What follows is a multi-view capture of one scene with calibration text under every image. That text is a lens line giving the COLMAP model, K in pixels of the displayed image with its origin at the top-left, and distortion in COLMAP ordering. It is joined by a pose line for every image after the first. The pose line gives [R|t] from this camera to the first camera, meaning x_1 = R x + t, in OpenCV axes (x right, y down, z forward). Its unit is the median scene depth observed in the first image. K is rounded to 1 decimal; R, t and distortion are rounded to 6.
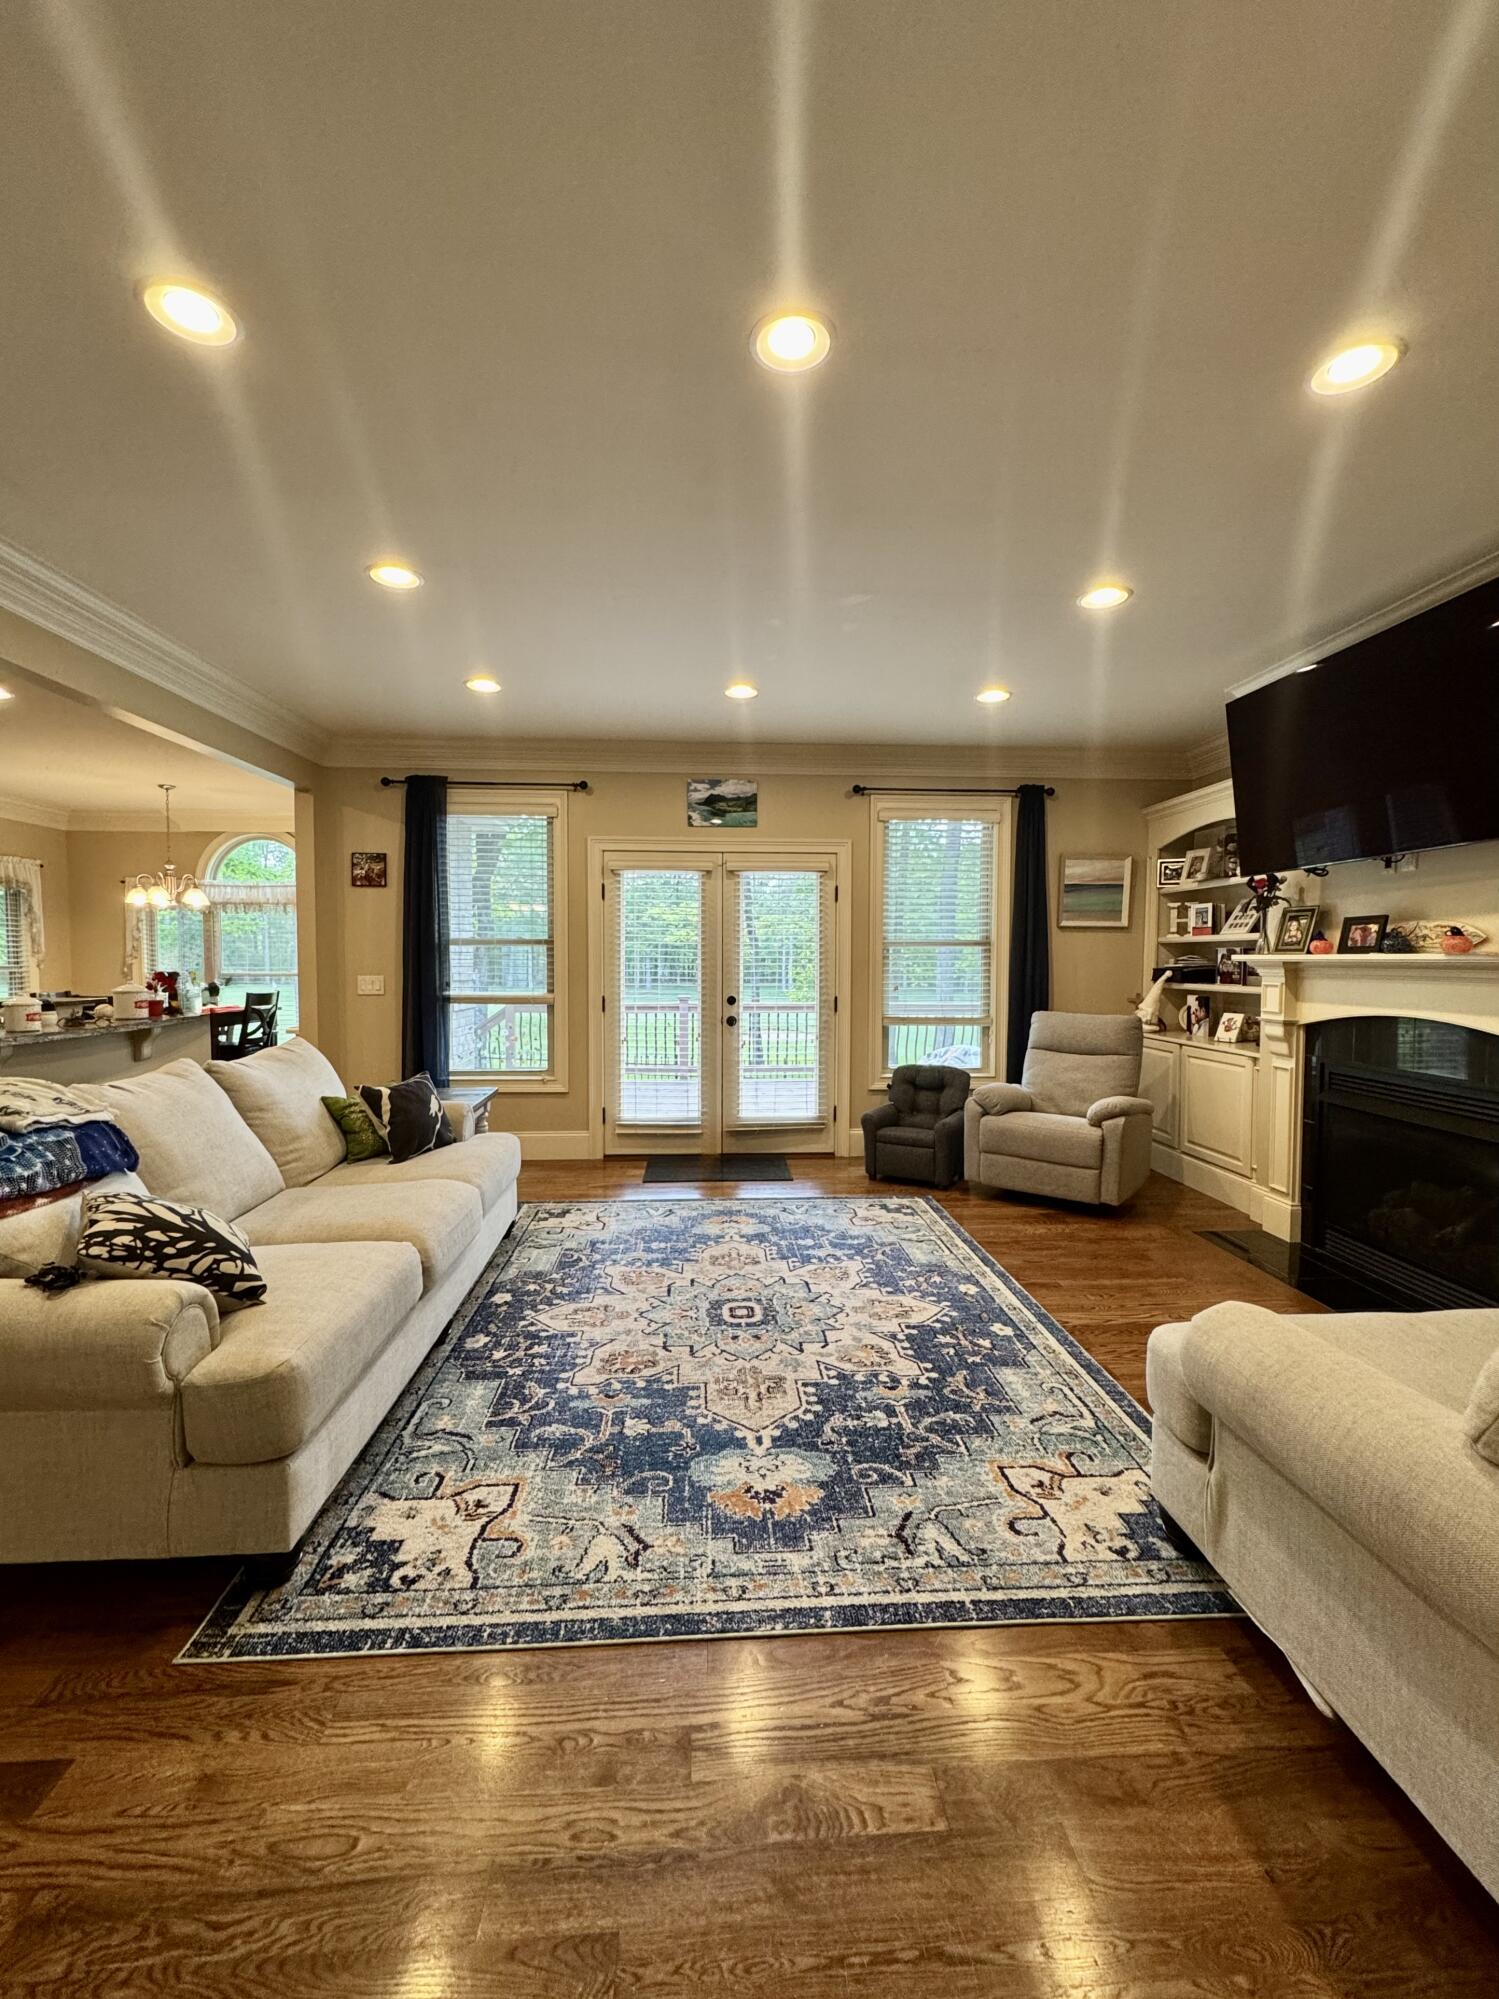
lens RADIAL K [[839.0, 0, 749.5], [0, 839.0, 999.5], [0, 0, 1]] dist [-0.000556, 0.000111]
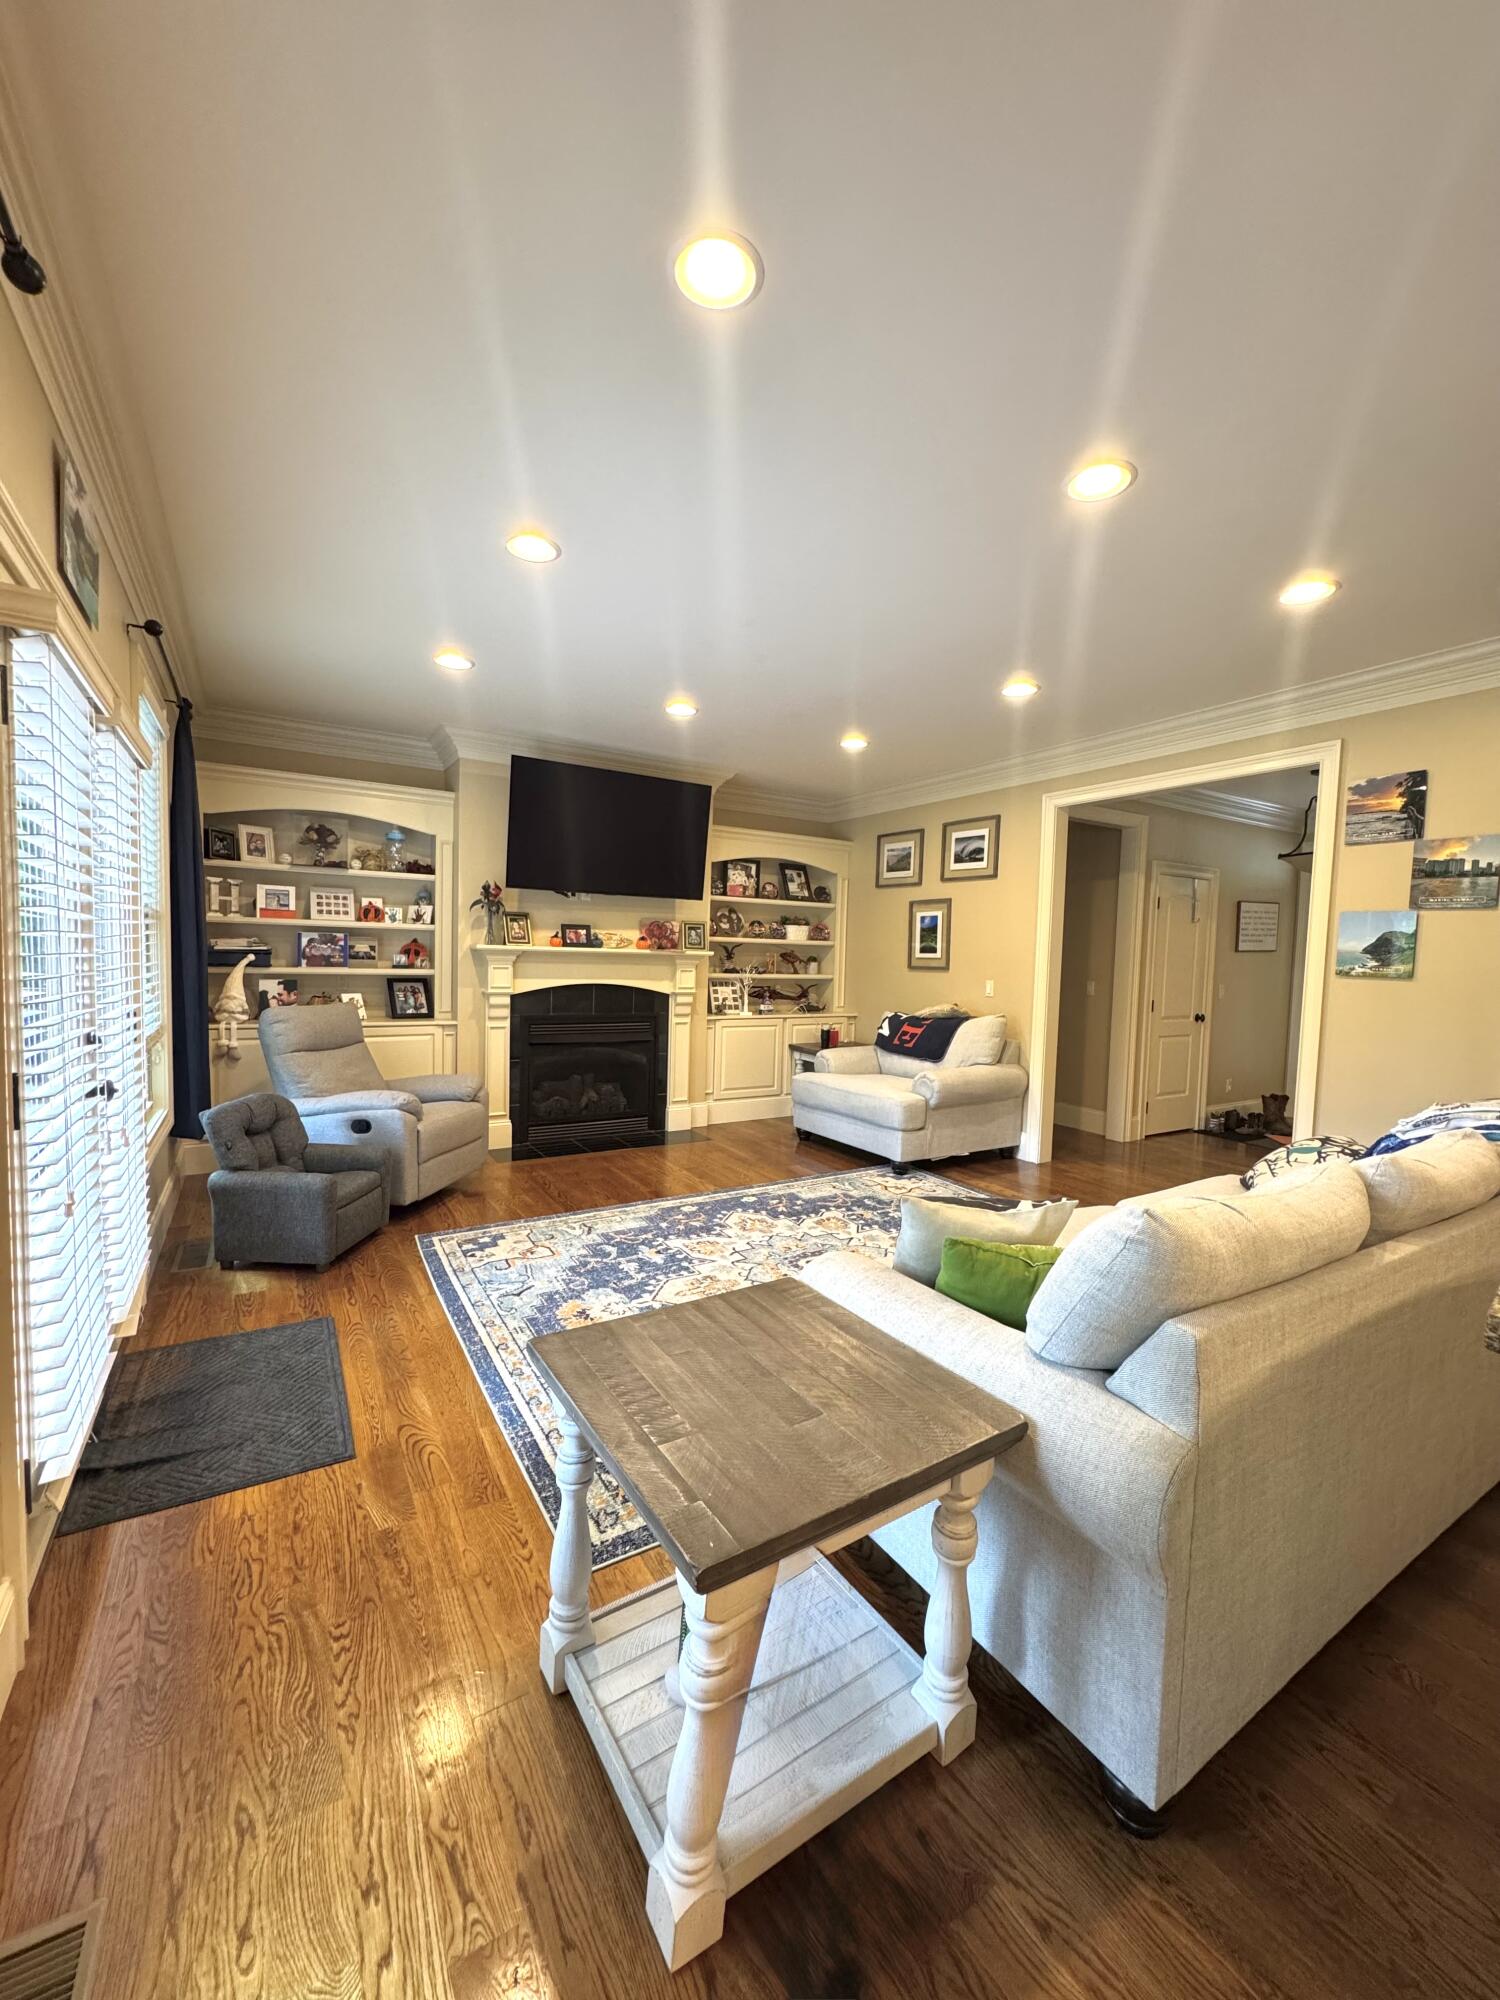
lens RADIAL K [[797.5, 0, 750.0], [0, 797.5, 1000.0], [0, 0, 1]] dist [-0.000958, 0.000452]
pose [[-0.467003, -0.068349, 0.881610, -0.759115], [0.012716, 0.996386, 0.083984, -0.071984], [-0.884164, 0.050431, -0.464446, 1.311276]]
